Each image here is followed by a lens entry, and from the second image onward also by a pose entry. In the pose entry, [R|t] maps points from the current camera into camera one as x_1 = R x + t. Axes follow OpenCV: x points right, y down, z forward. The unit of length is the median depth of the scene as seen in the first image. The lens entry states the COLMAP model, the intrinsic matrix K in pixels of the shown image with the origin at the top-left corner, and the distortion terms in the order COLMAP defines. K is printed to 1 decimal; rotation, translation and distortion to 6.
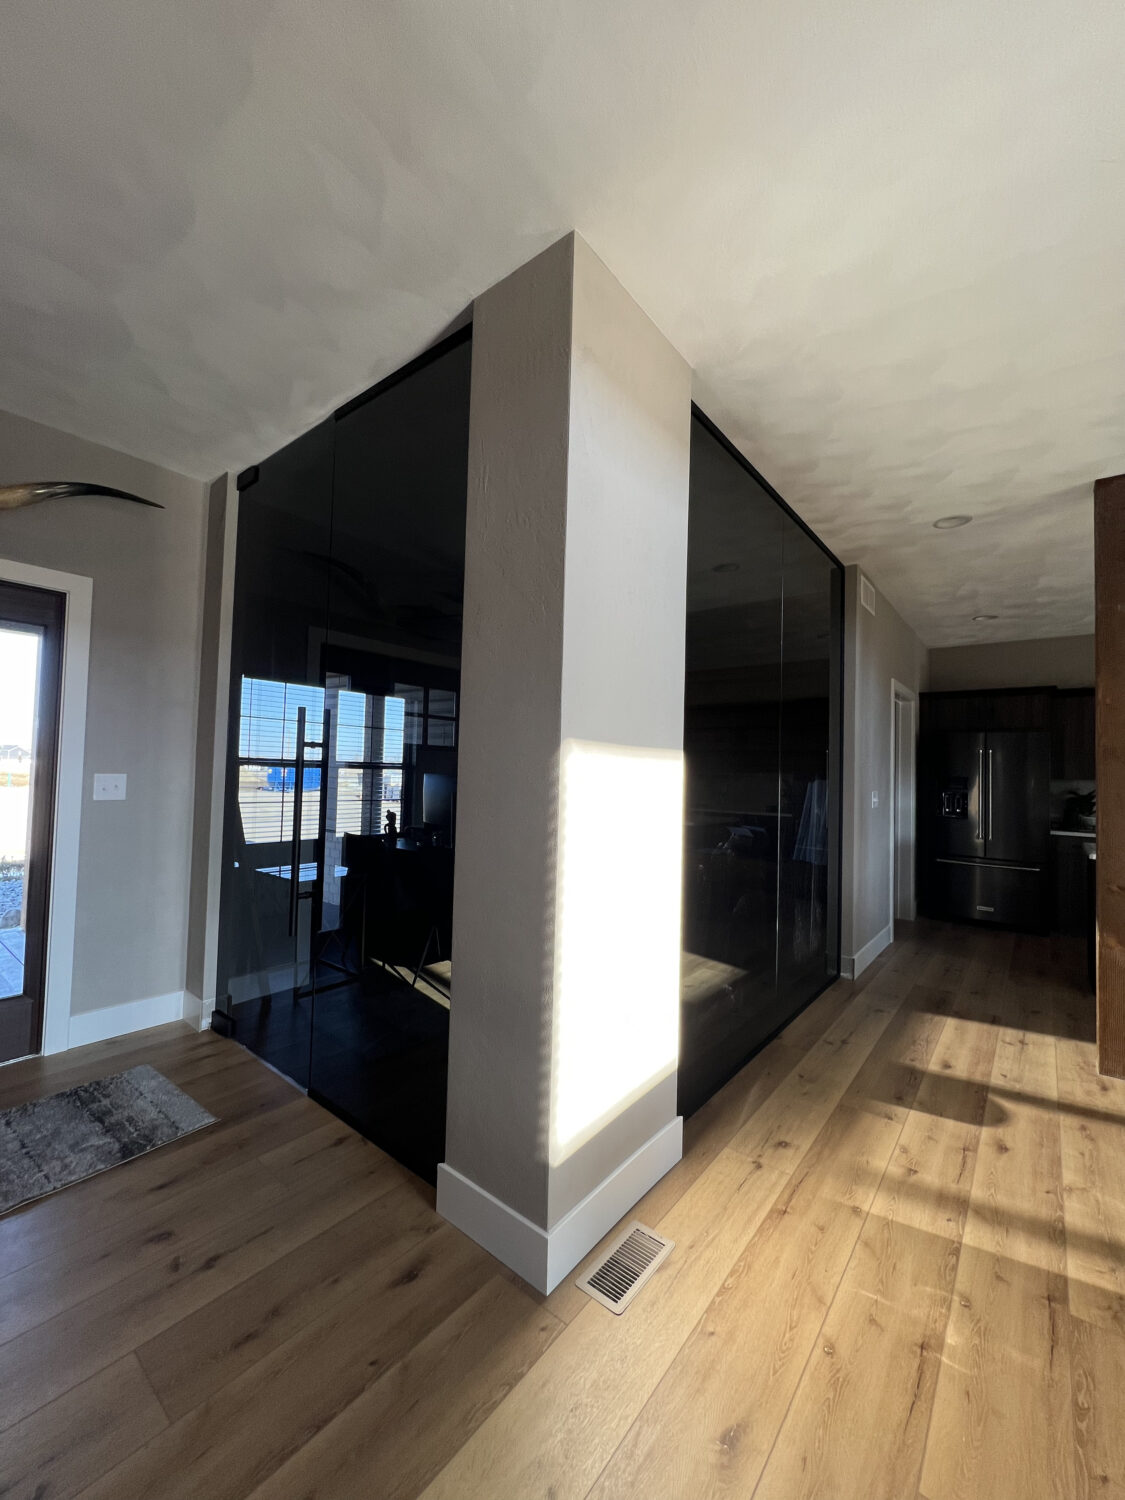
lens RADIAL K [[596.7, 0, 559.8], [0, 596.7, 751.0], [0, 0, 1]] dist [-0.000246, 0.000461]
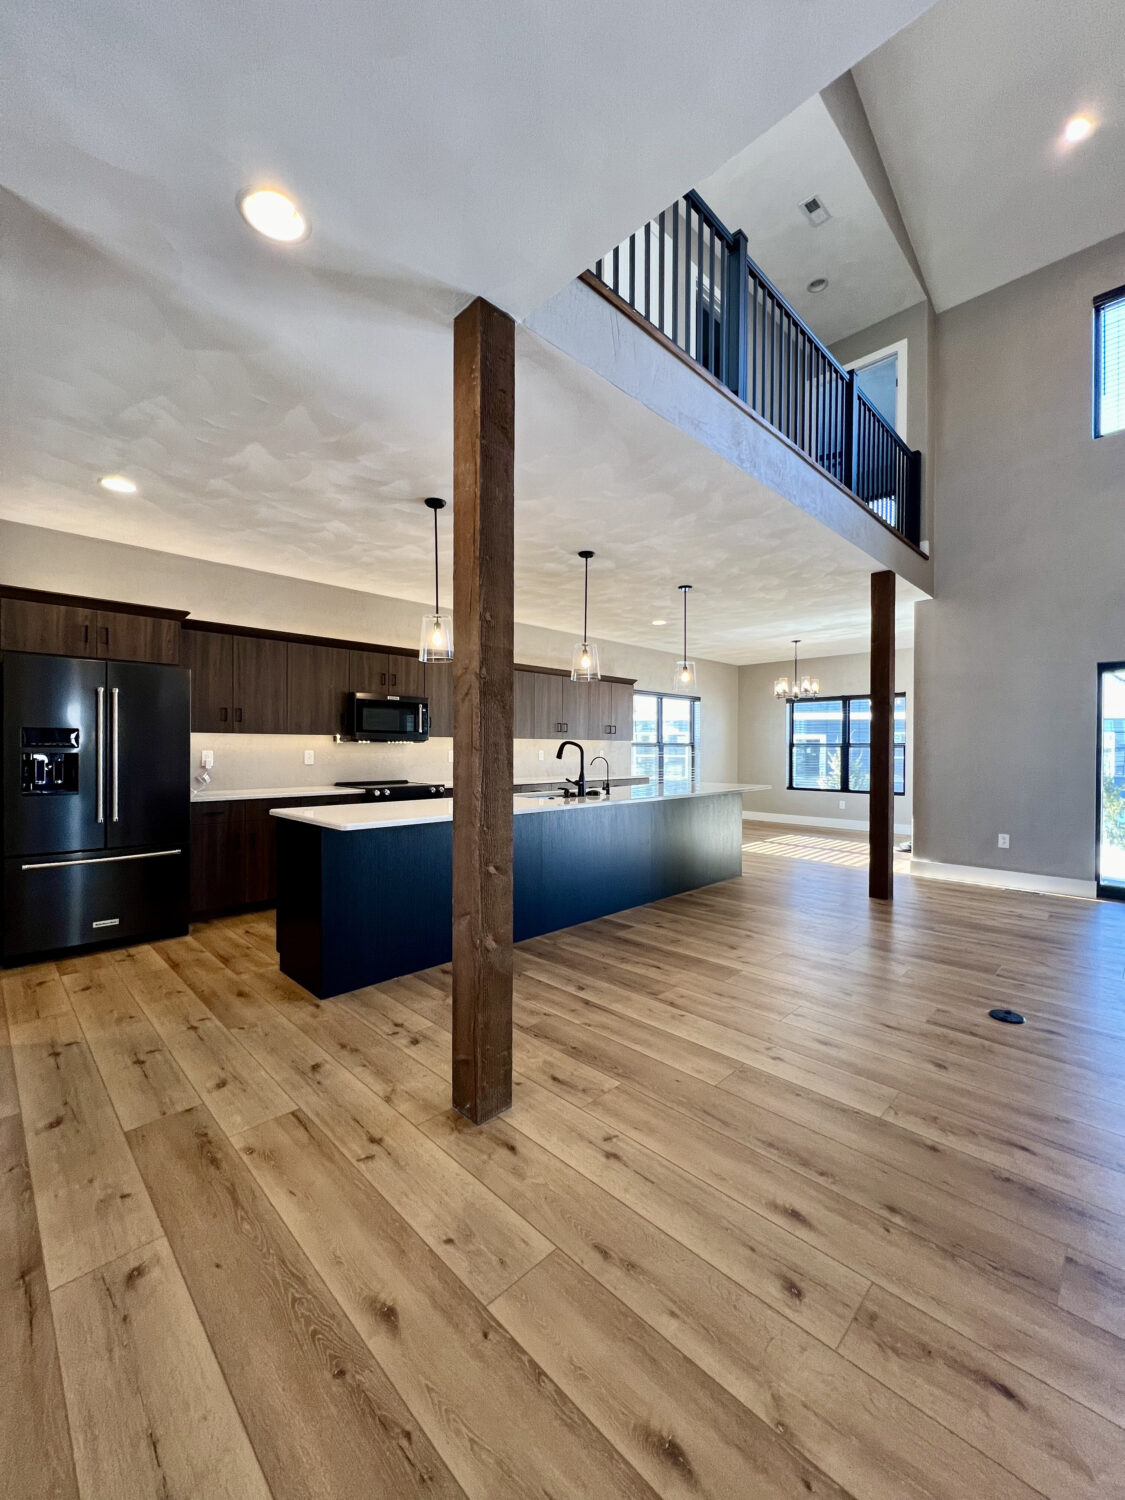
lens RADIAL K [[596.7, 0, 572.1], [0, 596.7, 748.3], [0, 0, 1]] dist [-0.000246, 0.000461]
pose [[0.102283, -0.025232, 0.994435, 0.128552], [-0.035497, 0.998949, 0.028998, 0.035627], [-0.994122, -0.038265, 0.101280, 0.526767]]
